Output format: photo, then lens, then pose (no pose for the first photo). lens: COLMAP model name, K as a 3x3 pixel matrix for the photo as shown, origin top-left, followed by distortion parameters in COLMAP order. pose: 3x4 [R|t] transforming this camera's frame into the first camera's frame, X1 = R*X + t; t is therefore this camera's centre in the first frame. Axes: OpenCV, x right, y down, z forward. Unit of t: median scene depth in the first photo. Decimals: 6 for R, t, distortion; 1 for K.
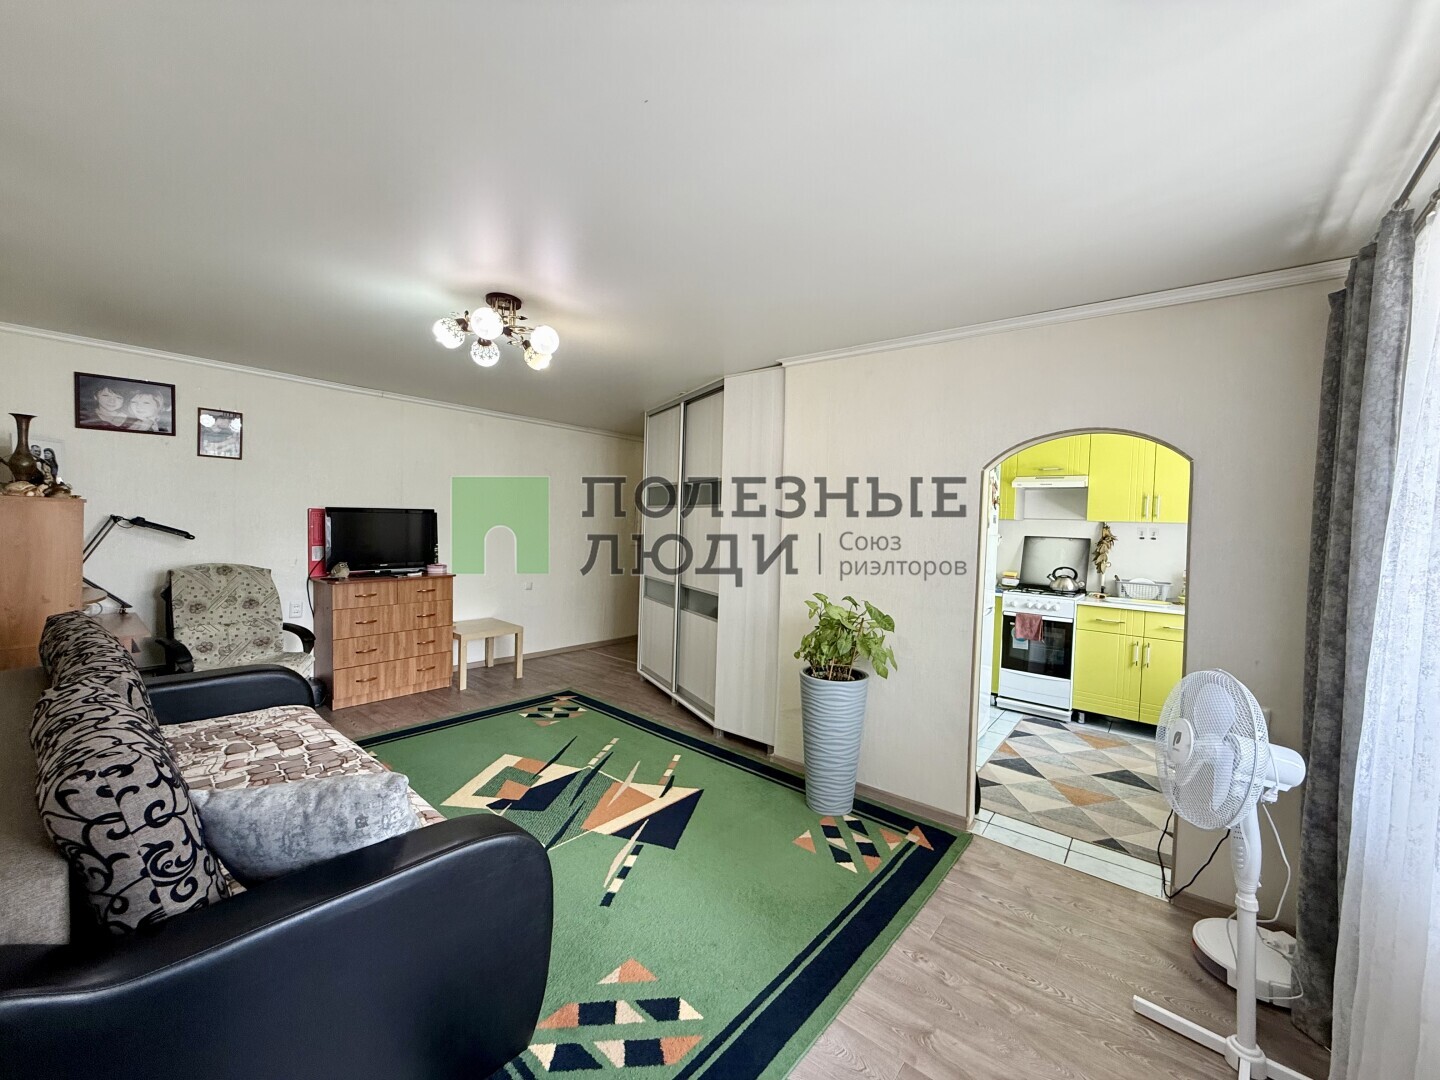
lens RADIAL K [[573.4, 0, 720.9], [0, 573.4, 538.8], [0, 0, 1]] dist [0.001154, -0.000620]
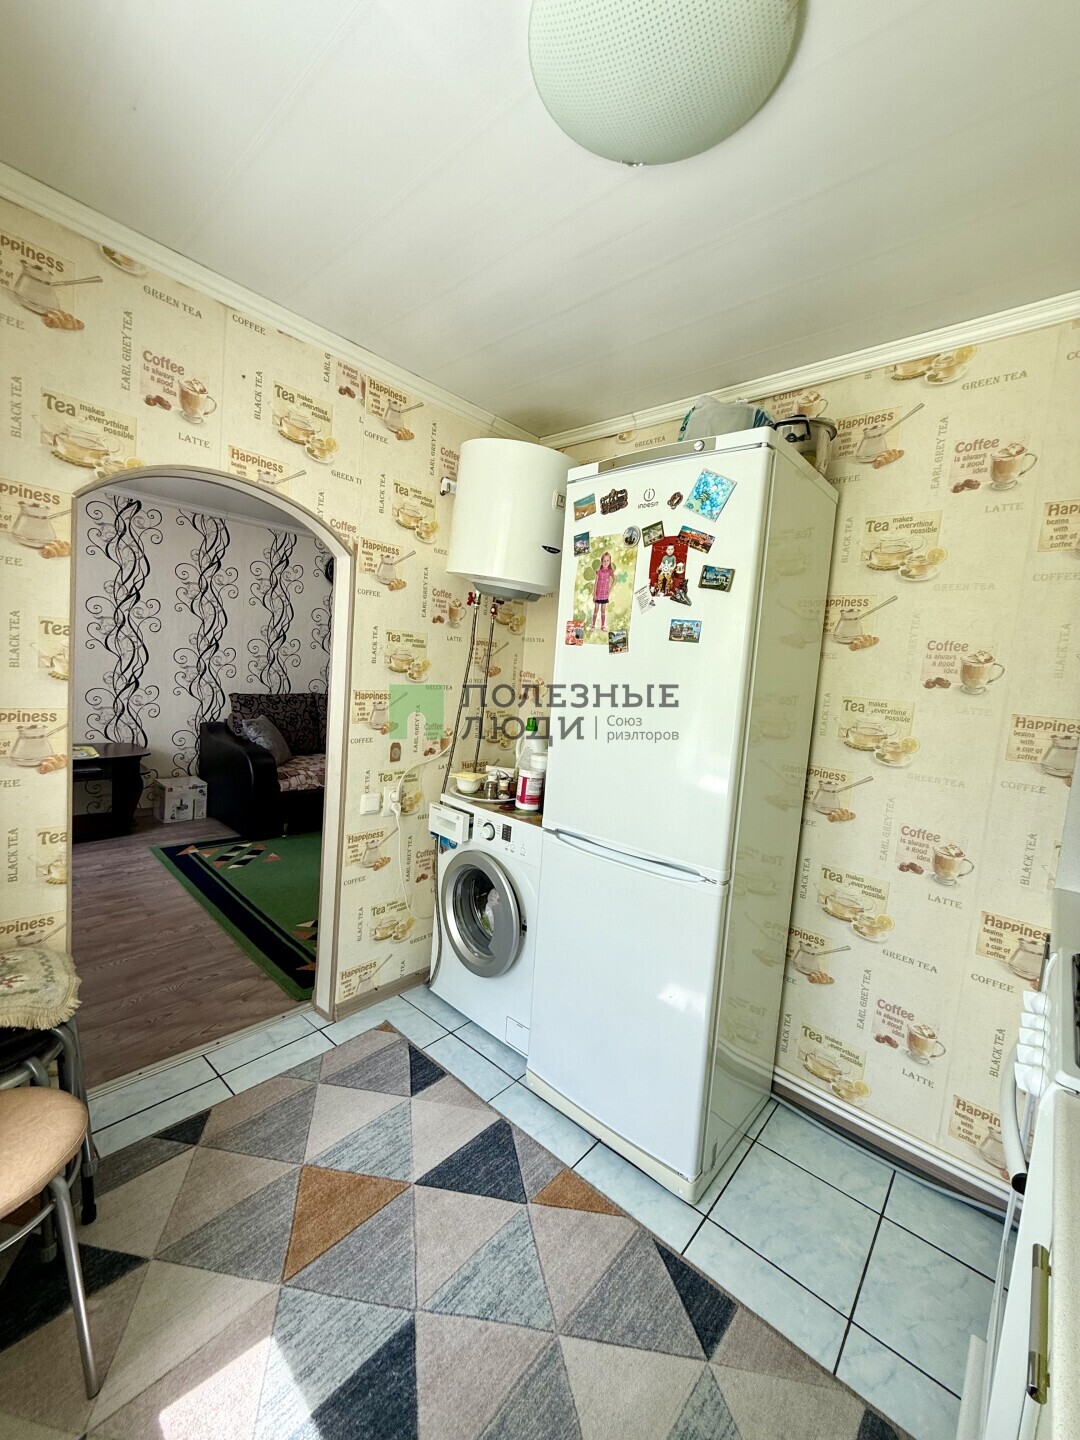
lens RADIAL K [[573.4, 0, 538.7], [0, 573.4, 718.5], [0, 0, 1]] dist [0.001154, -0.000620]
pose [[-0.041782, 0.062357, -0.997179, 0.920786], [-0.106486, 0.992088, 0.066501, 0.009069], [0.993436, 0.108964, -0.034812, 0.991916]]
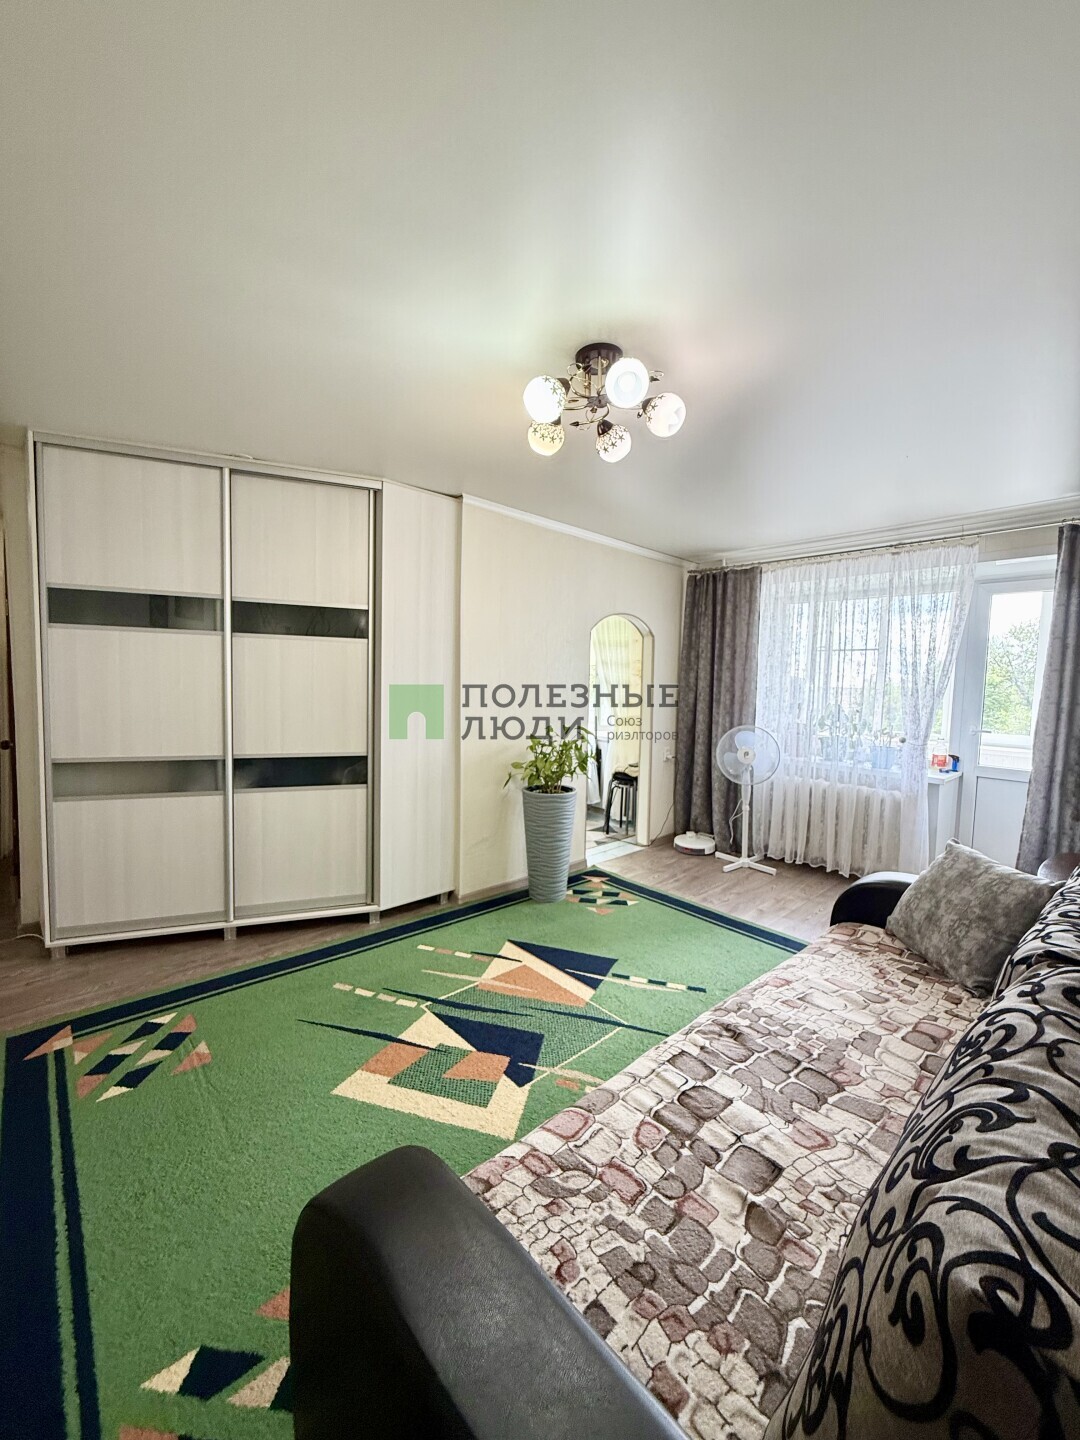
lens RADIAL K [[573.4, 0, 539.7], [0, 573.4, 716.6], [0, 0, 1]] dist [0.001154, -0.000620]
pose [[0.133103, -0.093938, 0.986640, -0.813885], [0.005790, 0.995555, 0.094006, -0.028139], [-0.991085, -0.006800, 0.133056, 0.700388]]
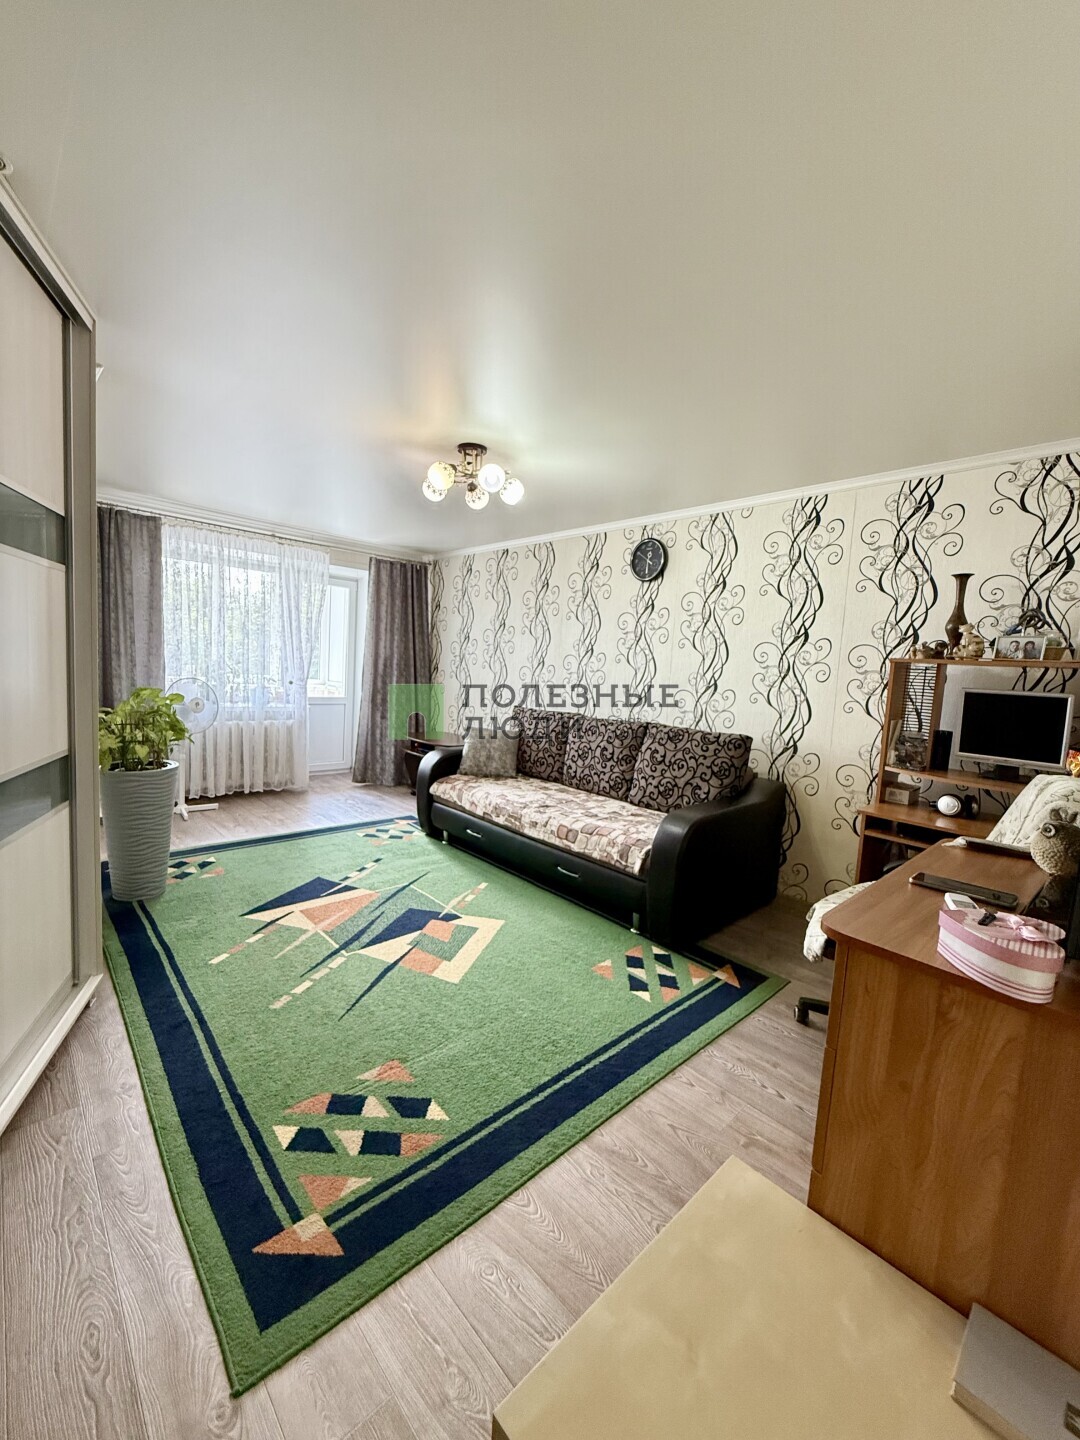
lens RADIAL K [[573.4, 0, 543.3], [0, 573.4, 719.5], [0, 0, 1]] dist [0.001154, -0.000620]
pose [[-0.989371, -0.101193, 0.104426, -0.494316], [-0.087754, 0.988126, 0.126117, -0.029344], [-0.115948, 0.115612, -0.986504, 1.552296]]
